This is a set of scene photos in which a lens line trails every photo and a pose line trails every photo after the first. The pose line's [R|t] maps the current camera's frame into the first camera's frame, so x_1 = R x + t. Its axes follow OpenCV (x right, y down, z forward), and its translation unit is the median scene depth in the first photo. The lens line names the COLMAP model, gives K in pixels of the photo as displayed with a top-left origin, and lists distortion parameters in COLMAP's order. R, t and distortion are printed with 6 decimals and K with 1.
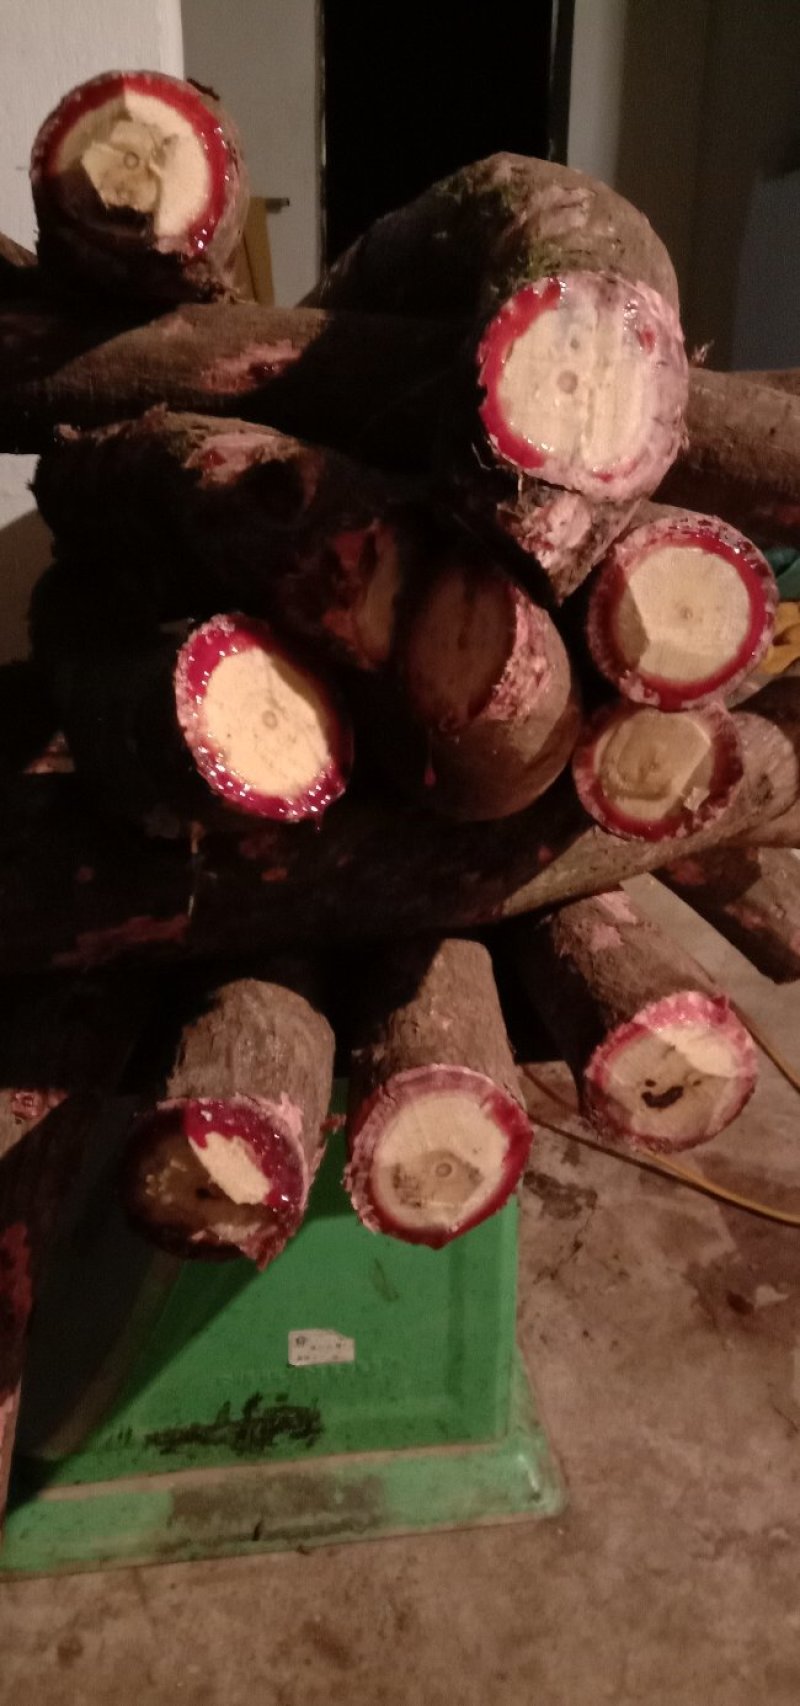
lens RADIAL K [[1253.9, 0, 400.0], [0, 1253.9, 853.0], [0, 0, 1]] dist [0.032332, -0.001677]
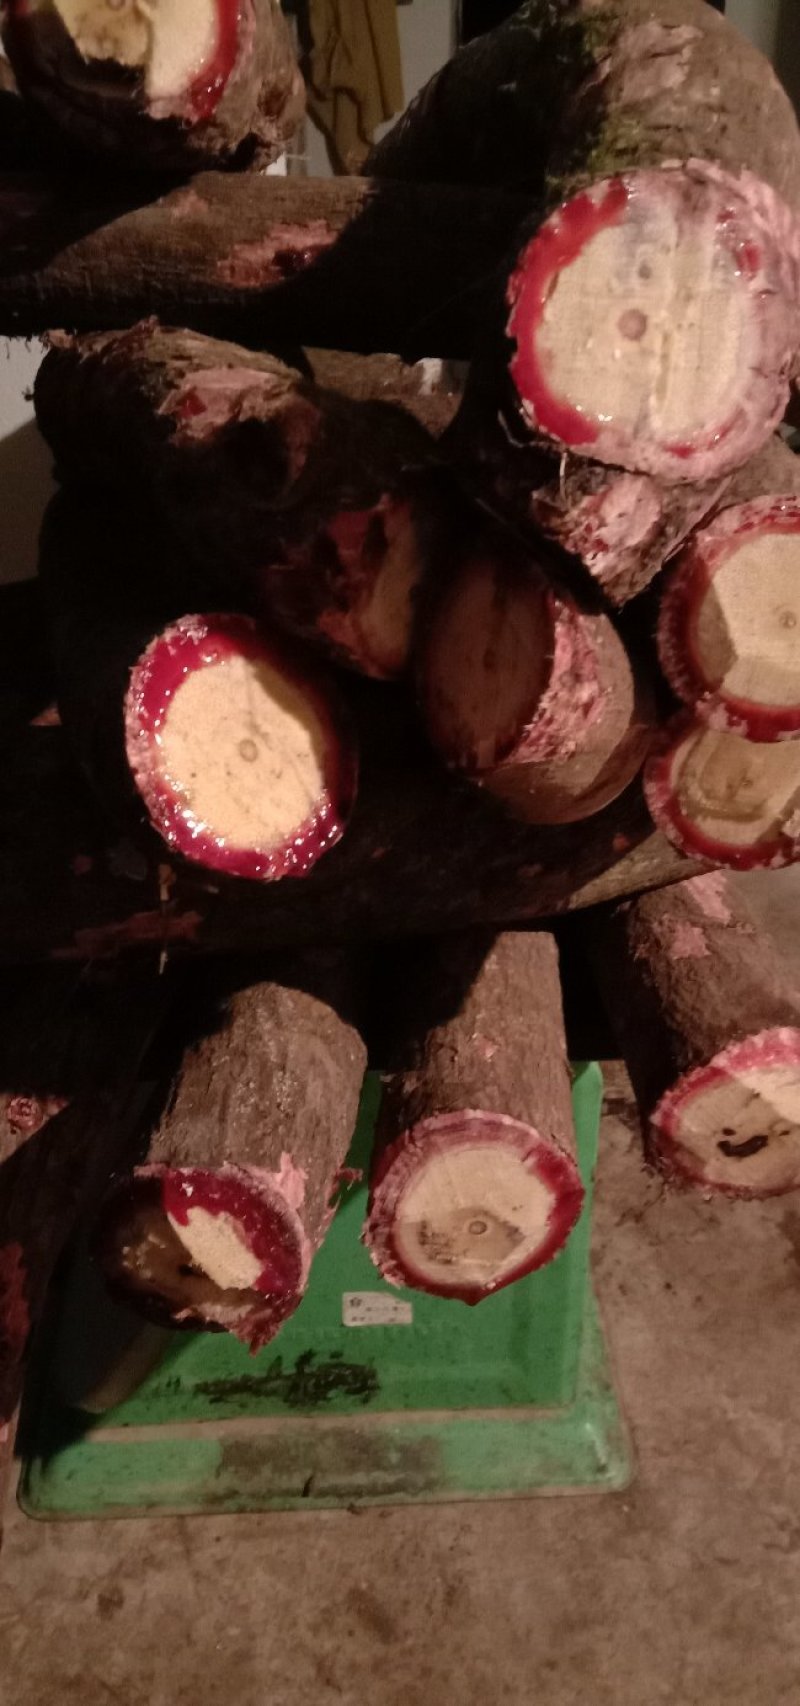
lens RADIAL K [[1292.4, 0, 400.0], [0, 1292.4, 853.0], [0, 0, 1]] dist [0.020262, -0.009705]
pose [[0.995748, 0.032116, -0.086337, 0.048396], [-0.022460, 0.993614, 0.110574, -0.098287], [0.089336, -0.108165, 0.990111, 0.135461]]
